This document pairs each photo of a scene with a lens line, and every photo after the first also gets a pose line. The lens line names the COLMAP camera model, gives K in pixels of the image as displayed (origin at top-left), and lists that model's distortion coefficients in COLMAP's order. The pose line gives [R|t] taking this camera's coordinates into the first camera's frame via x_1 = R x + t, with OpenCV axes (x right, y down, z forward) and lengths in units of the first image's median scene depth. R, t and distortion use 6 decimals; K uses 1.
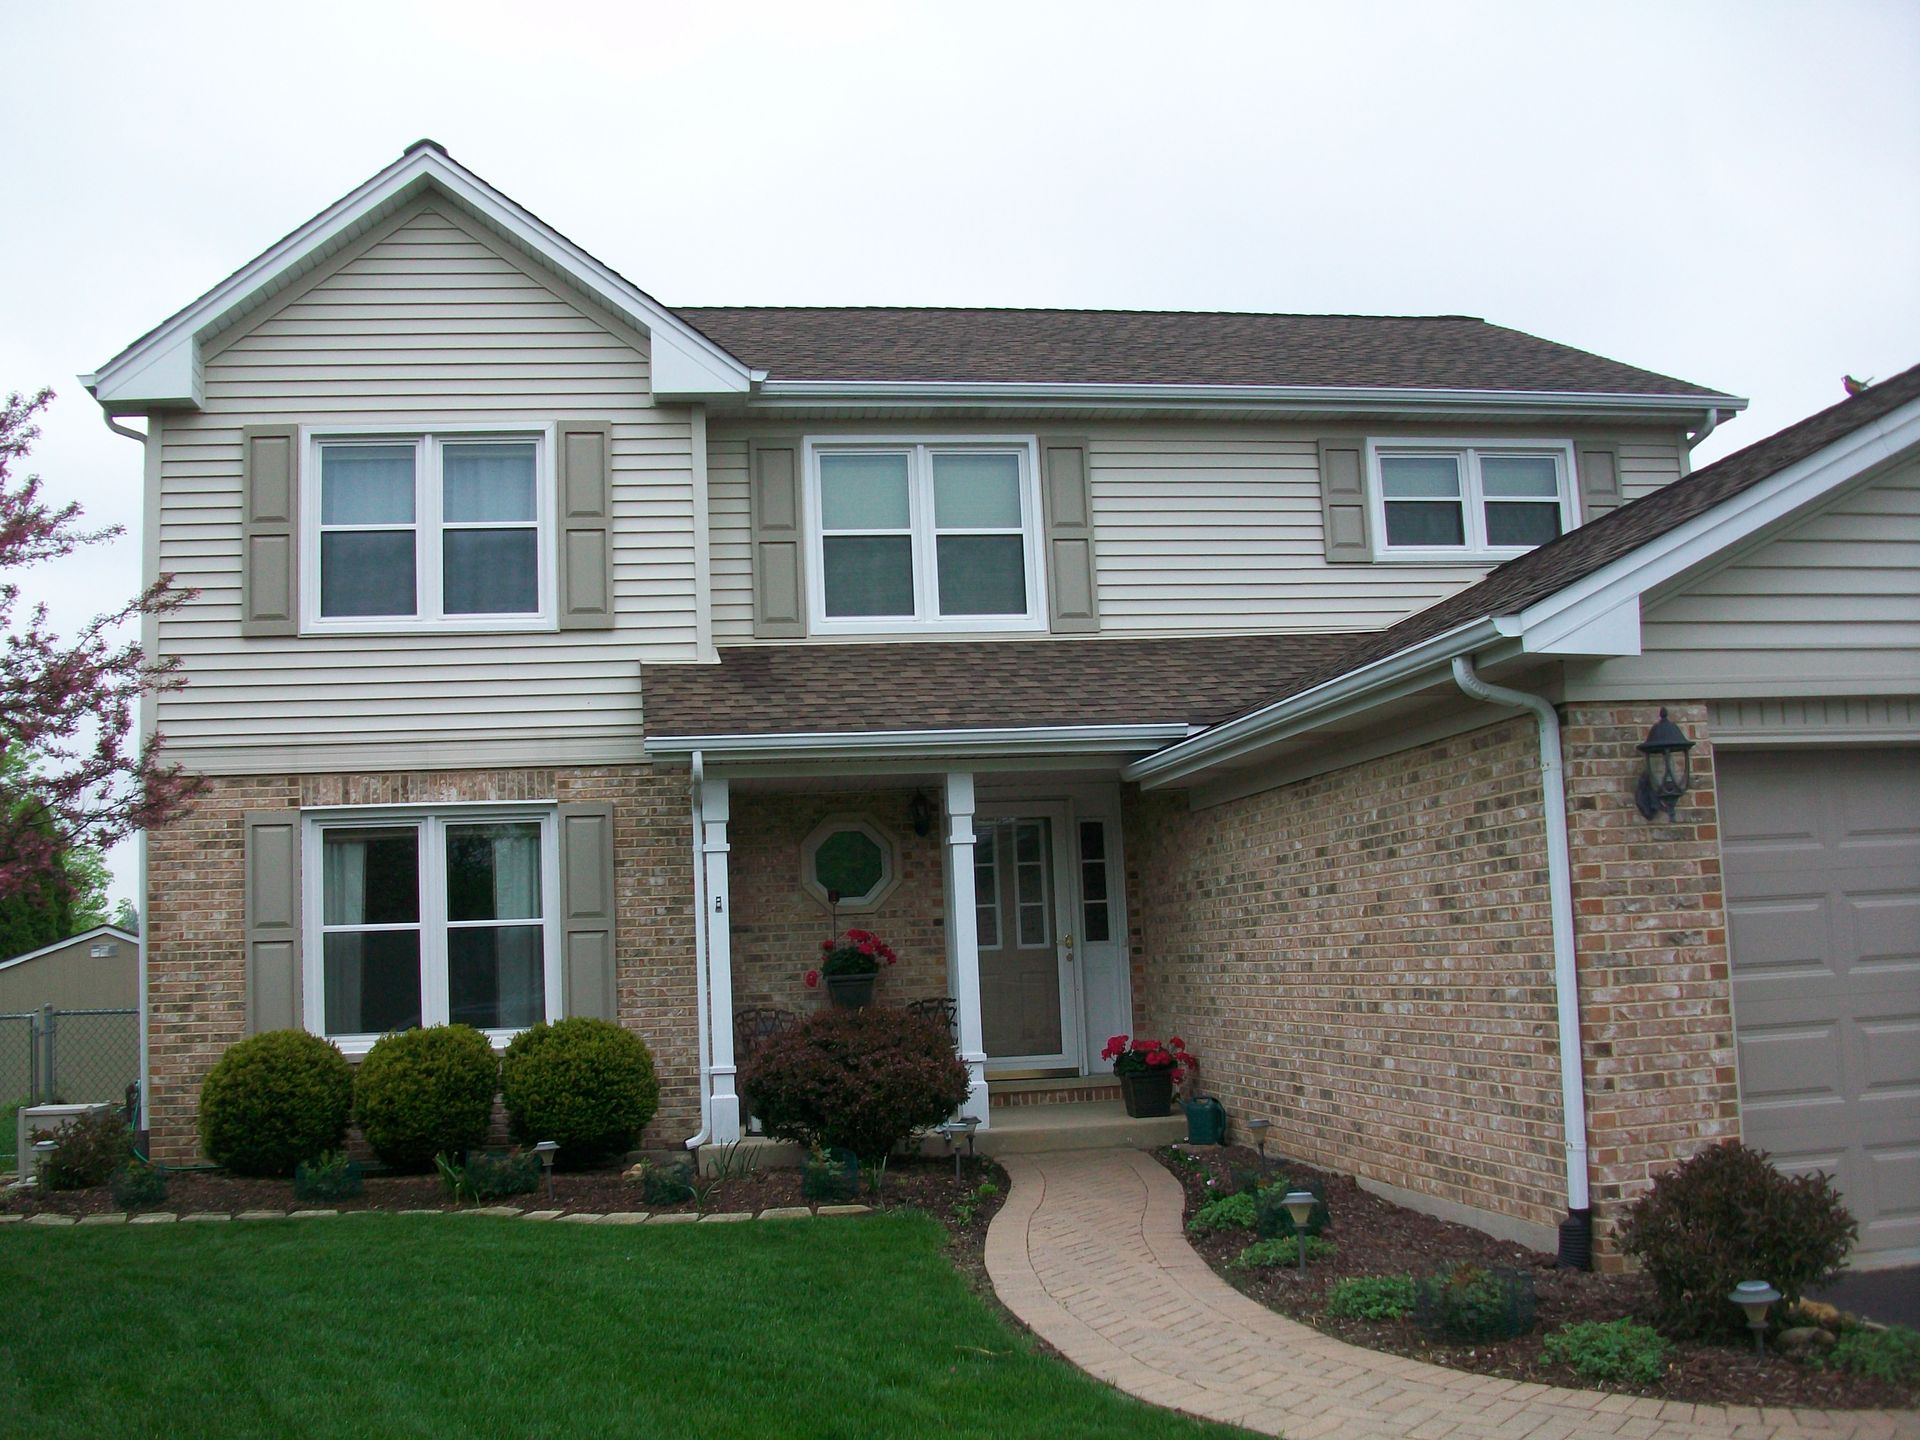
lens RADIAL K [[1892.4, 0, 960.0], [0, 1892.4, 720.0], [0, 0, 1]] dist [-0.242922, 1.156547]
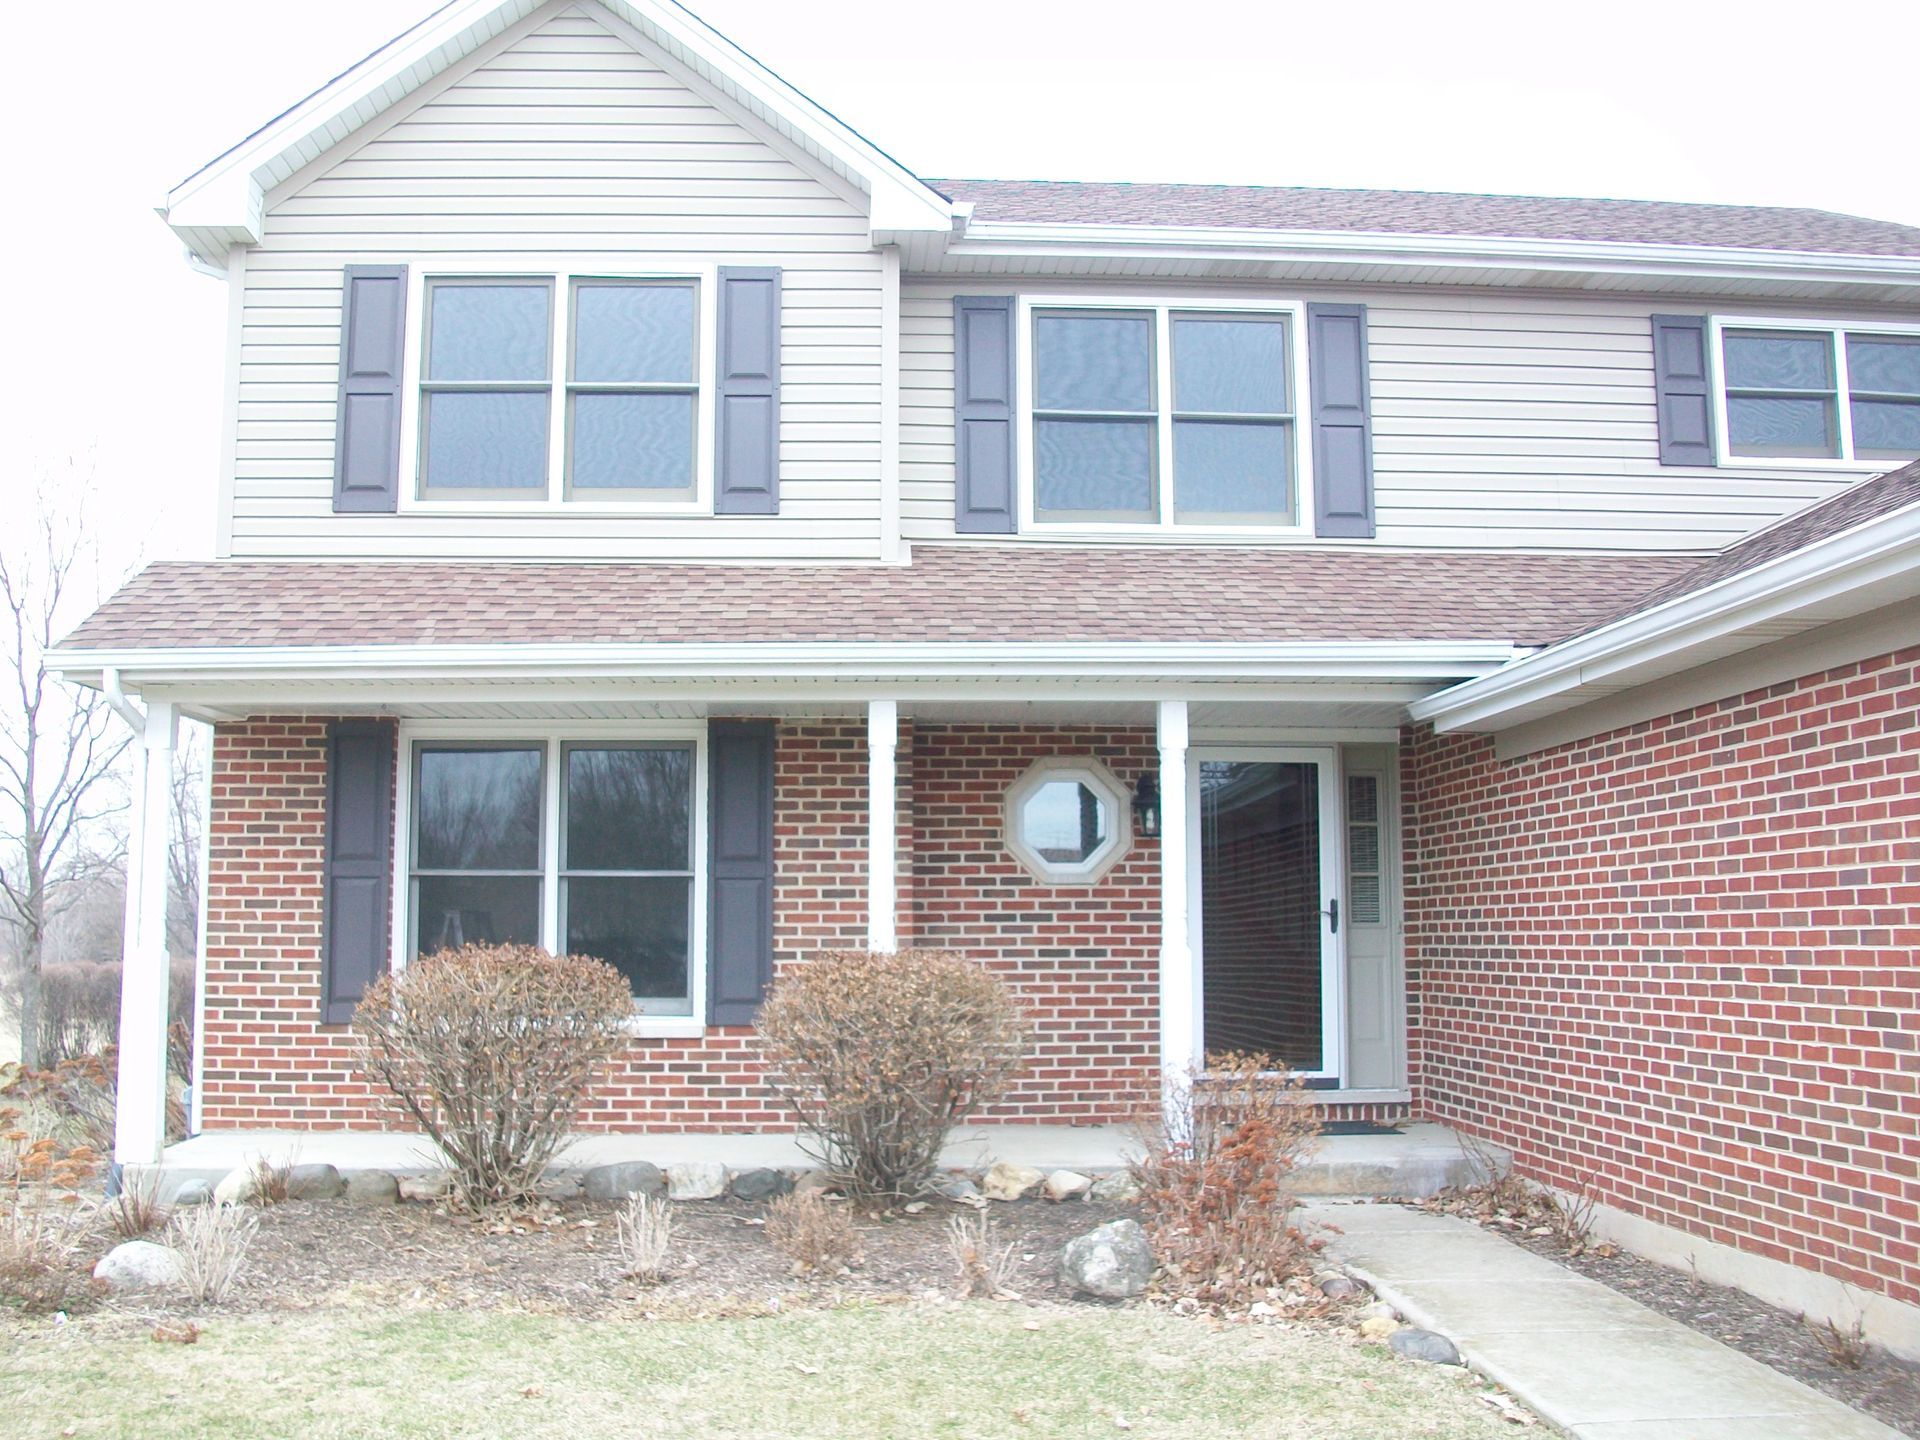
lens RADIAL K [[1892.4, 0, 960.0], [0, 1892.4, 720.0], [0, 0, 1]] dist [-0.242922, 1.156547]
pose [[0.991227, 0.027338, -0.129314, 0.001879], [-0.023541, 0.999248, 0.030808, 0.012239], [0.130059, -0.027494, 0.991125, 0.191729]]
